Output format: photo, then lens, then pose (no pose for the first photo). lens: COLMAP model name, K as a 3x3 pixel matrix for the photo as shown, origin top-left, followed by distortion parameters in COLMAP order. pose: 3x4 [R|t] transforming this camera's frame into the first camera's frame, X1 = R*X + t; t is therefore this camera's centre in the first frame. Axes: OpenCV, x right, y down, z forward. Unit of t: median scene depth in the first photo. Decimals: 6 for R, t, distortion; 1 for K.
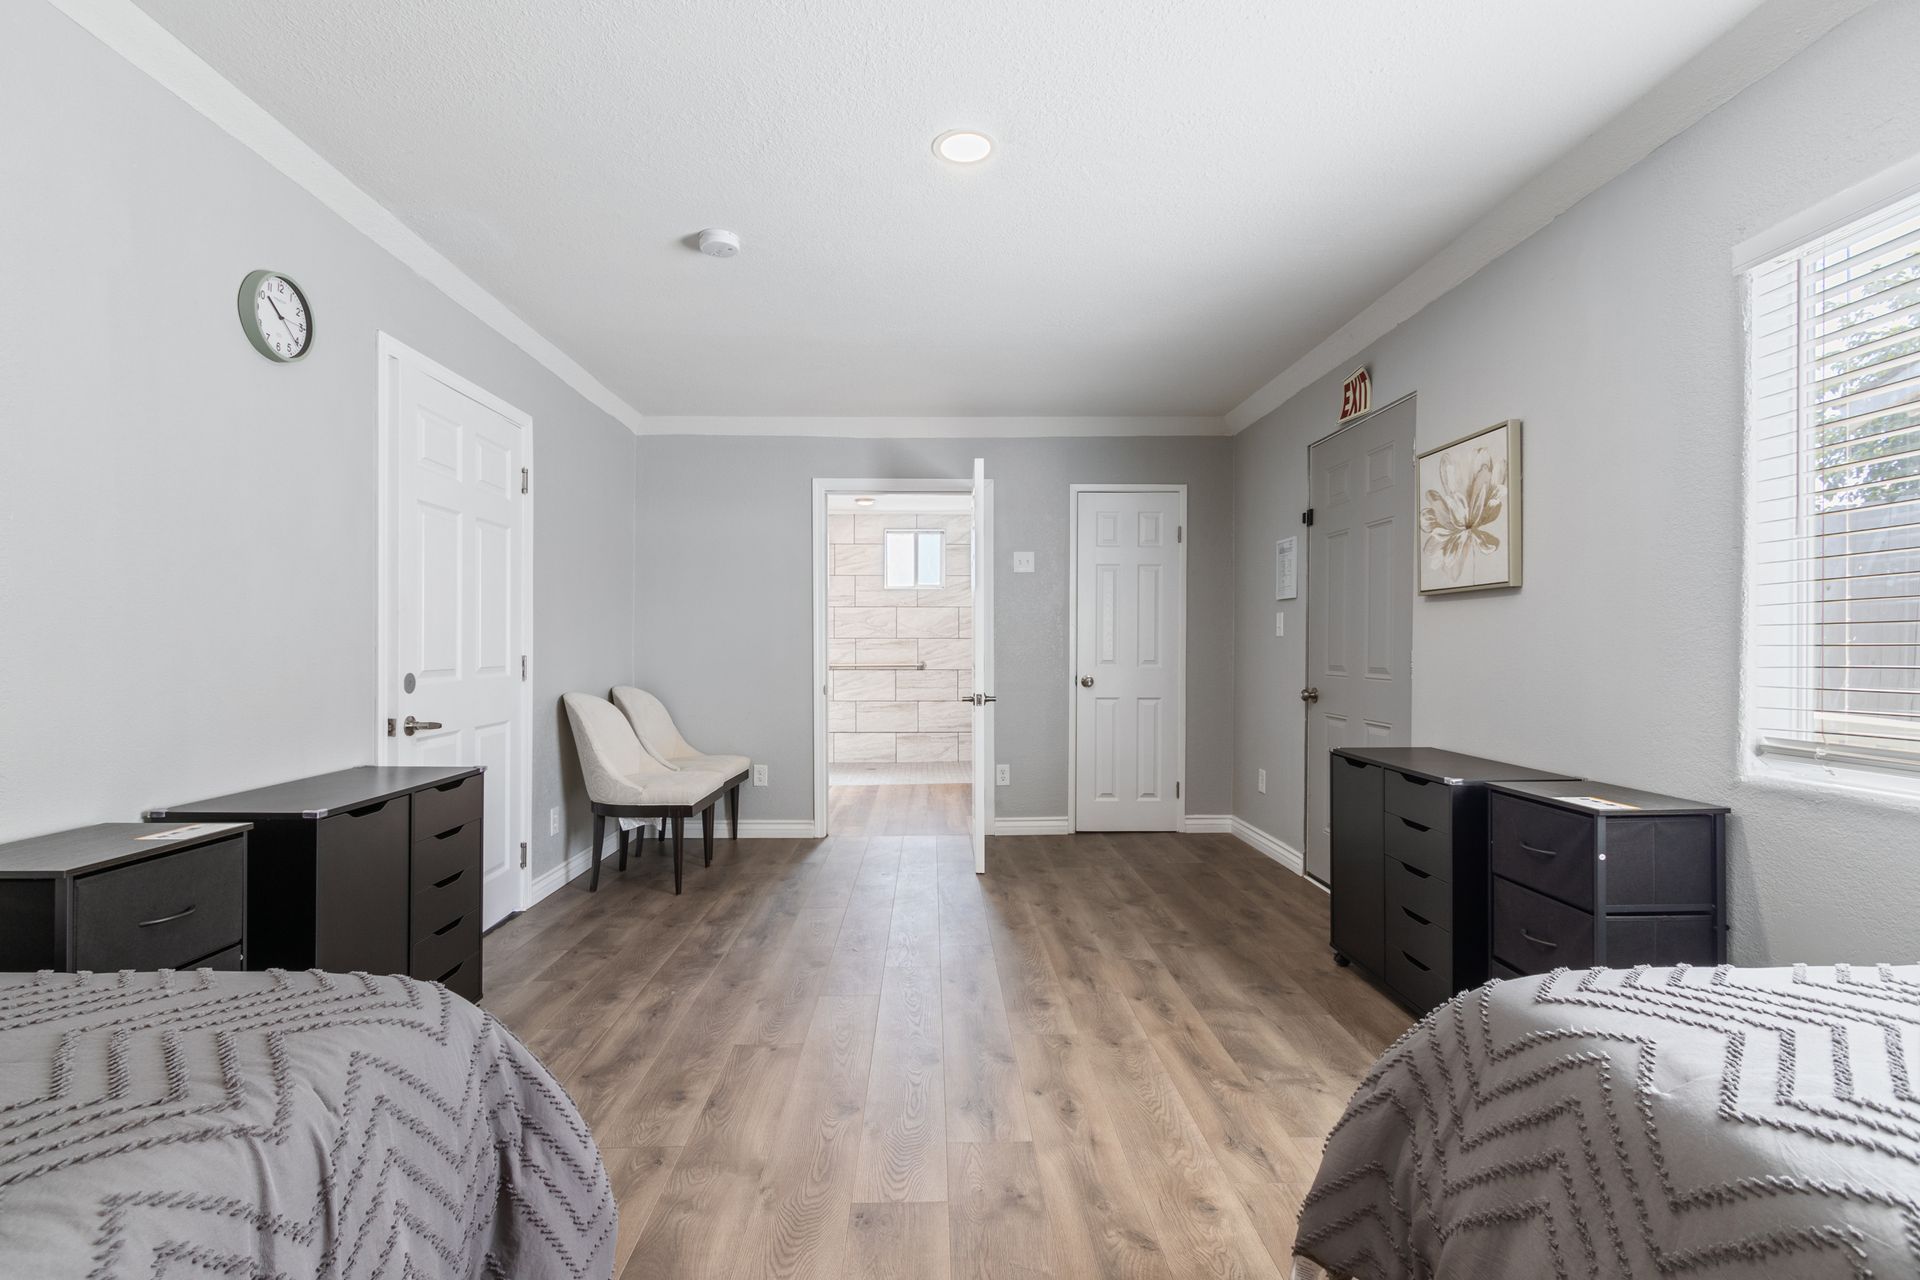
lens RADIAL K [[898.4, 0, 940.8], [0, 898.4, 647.6], [0, 0, 1]] dist [0.005158, 0.001018]
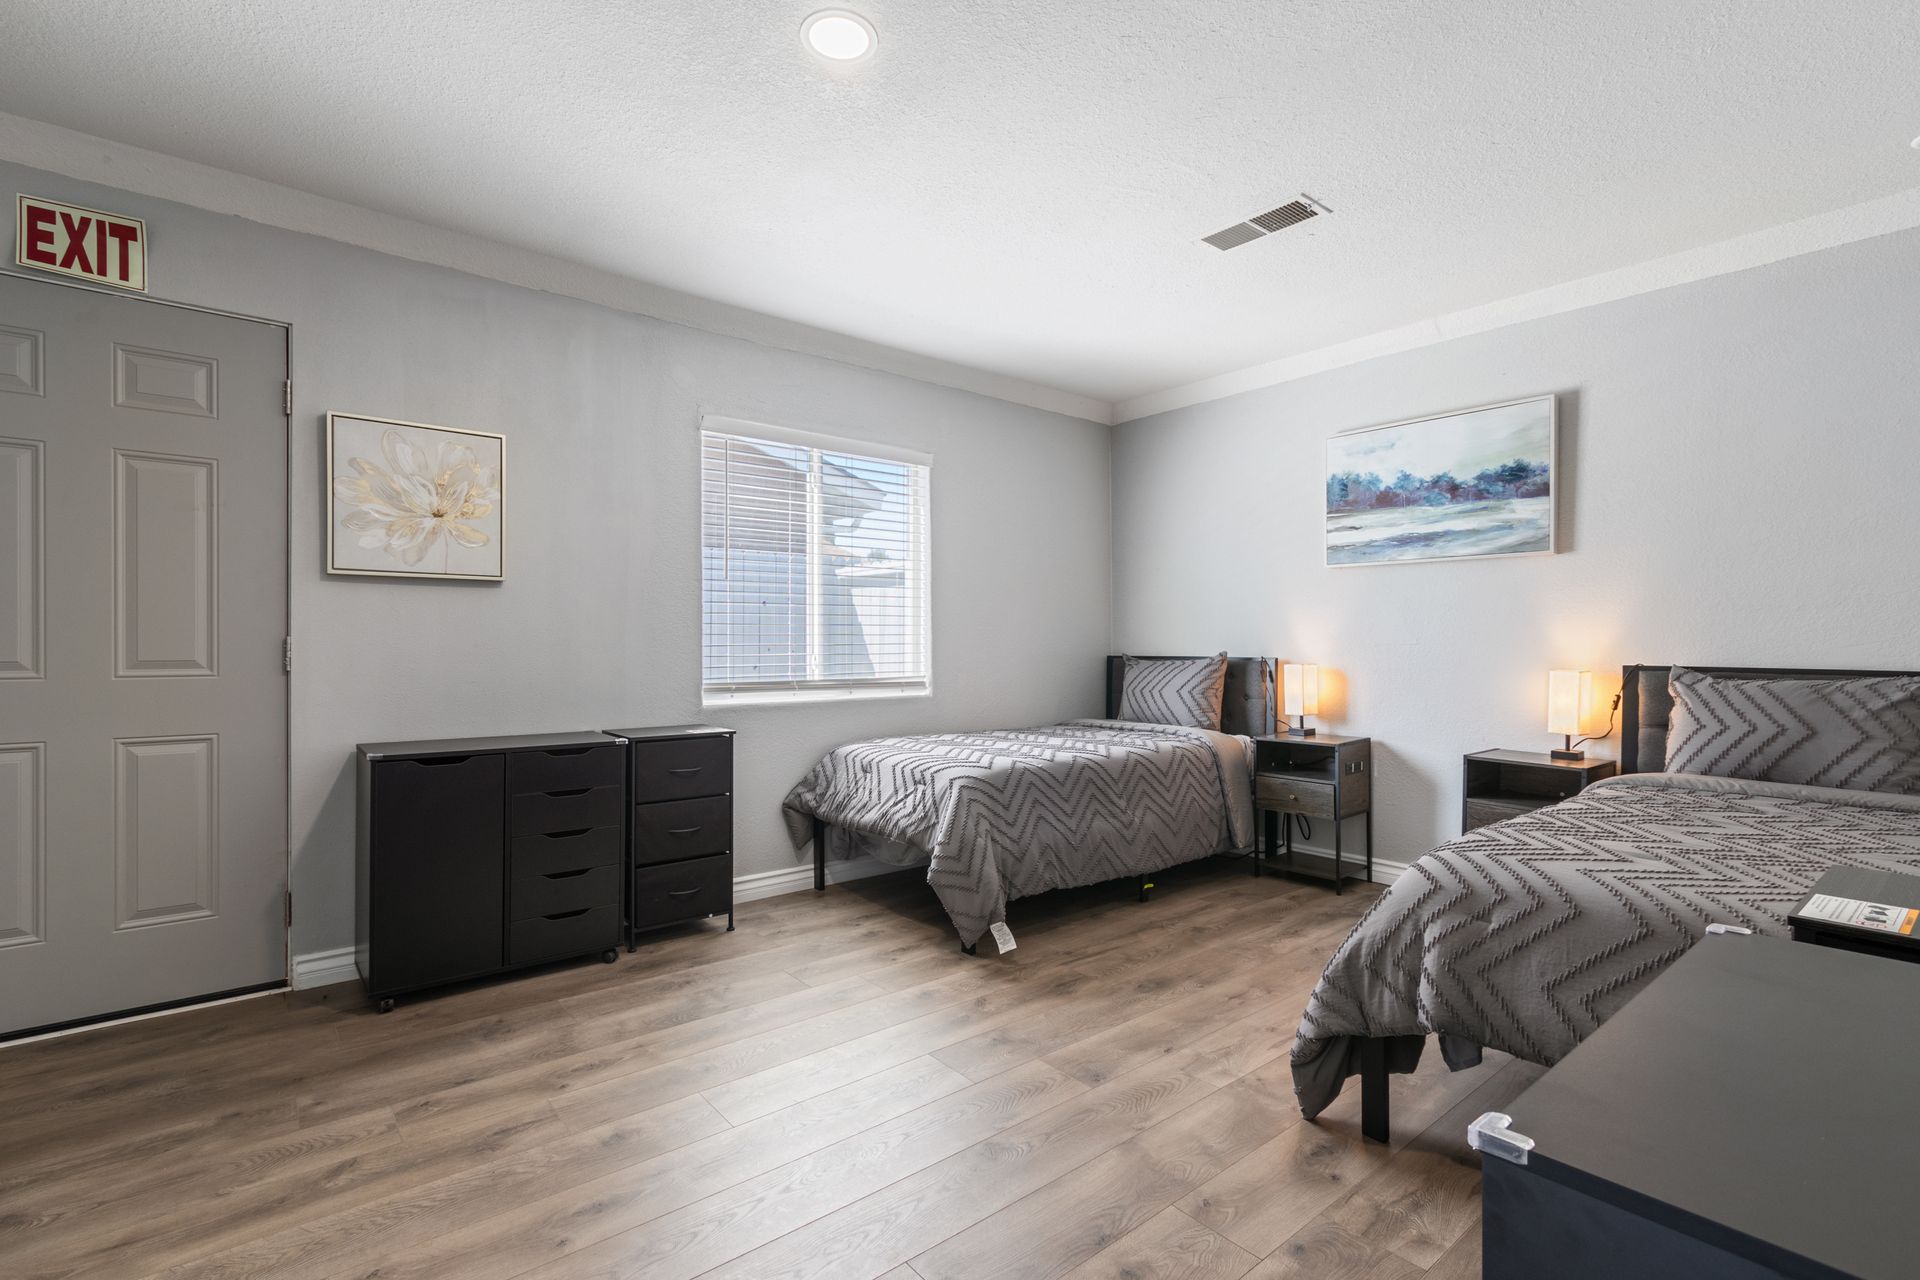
lens RADIAL K [[898.4, 0, 959.8], [0, 898.4, 655.1], [0, 0, 1]] dist [0.005158, 0.001018]
pose [[-0.642872, -0.008188, 0.765930, -0.623347], [0.002184, 0.999919, 0.012523, 0.013113], [-0.765971, 0.009724, -0.642802, 1.310943]]
